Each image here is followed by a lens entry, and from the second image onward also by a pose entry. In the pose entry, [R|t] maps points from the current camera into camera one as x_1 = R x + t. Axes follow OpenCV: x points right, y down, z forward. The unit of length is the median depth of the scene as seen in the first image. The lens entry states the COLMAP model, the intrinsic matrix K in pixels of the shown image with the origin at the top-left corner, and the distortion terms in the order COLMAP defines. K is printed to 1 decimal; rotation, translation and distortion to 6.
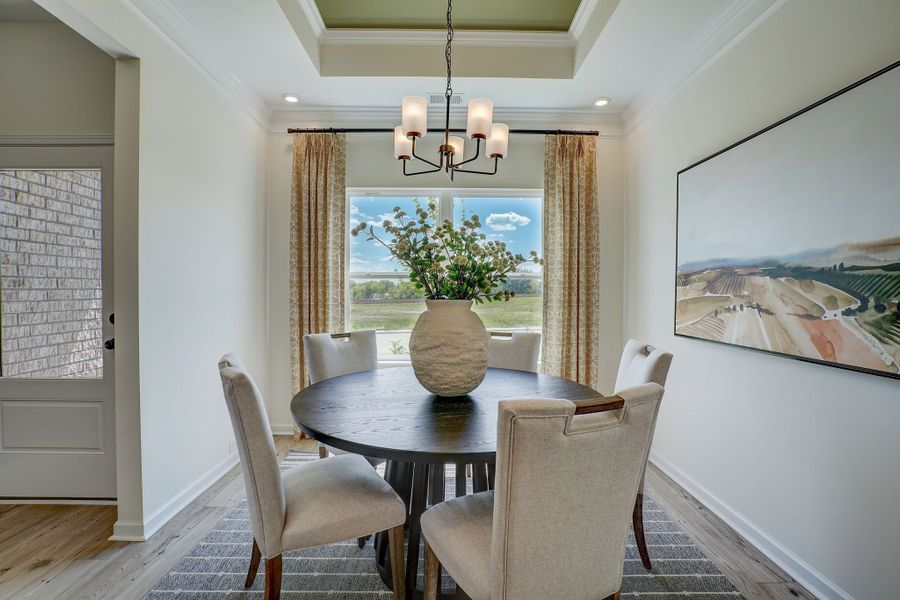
lens RADIAL K [[408.2, 0, 451.2], [0, 408.2, 298.7], [0, 0, 1]] dist [-0.042478, 0.001295]
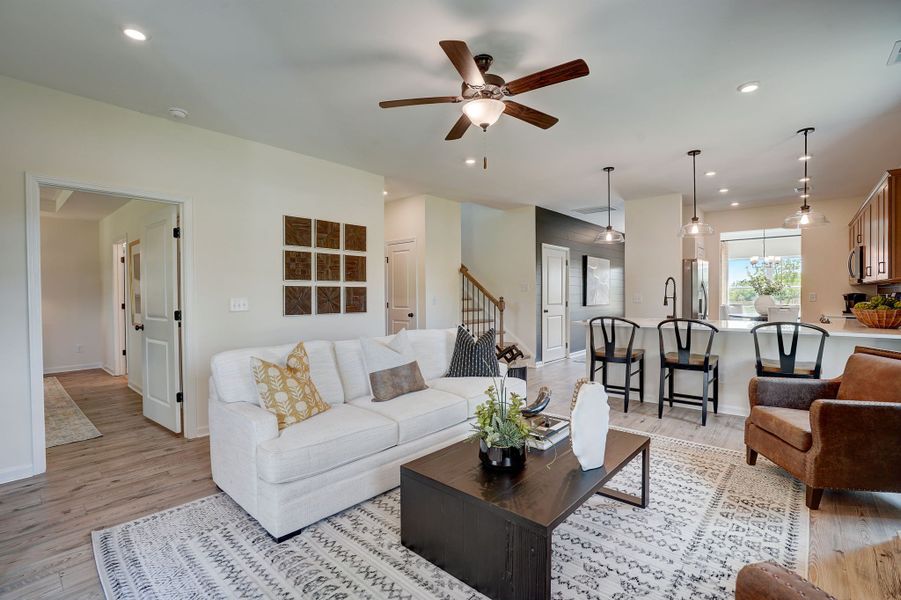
lens RADIAL K [[408.6, 0, 450.8], [0, 408.6, 299.9], [0, 0, 1]] dist [-0.042478, 0.001295]
pose [[0.741599, 0.009271, -0.670779, 0.299897], [-0.009754, 0.999948, 0.003037, 0.061819], [0.670772, 0.004291, 0.741651, -3.696405]]
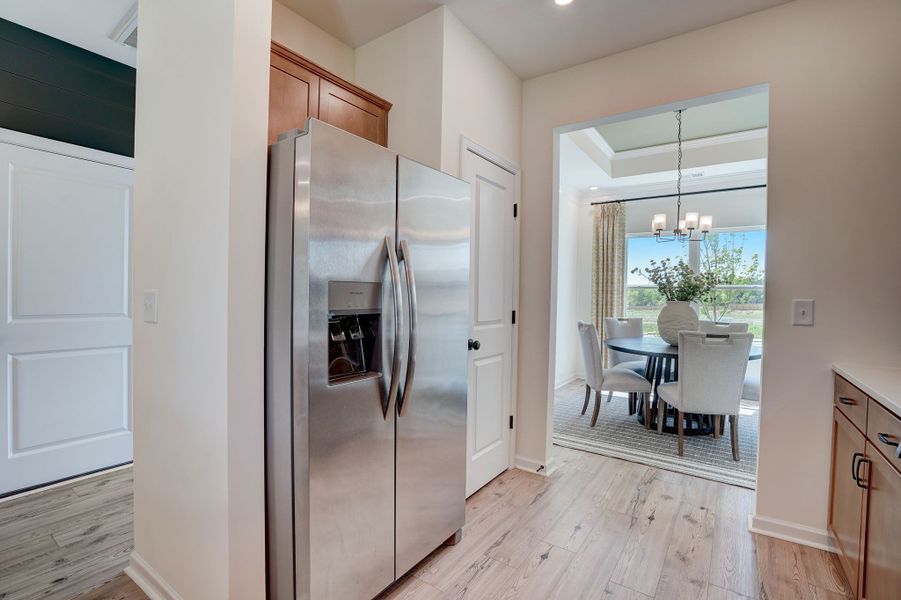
lens RADIAL K [[408.6, 0, 451.8], [0, 408.6, 299.5], [0, 0, 1]] dist [-0.042478, 0.001295]
pose [[0.803773, 0.016936, -0.594695, 0.217584], [-0.022644, 0.999741, -0.002134, 0.018742], [0.594505, 0.015181, 0.803948, -1.023073]]
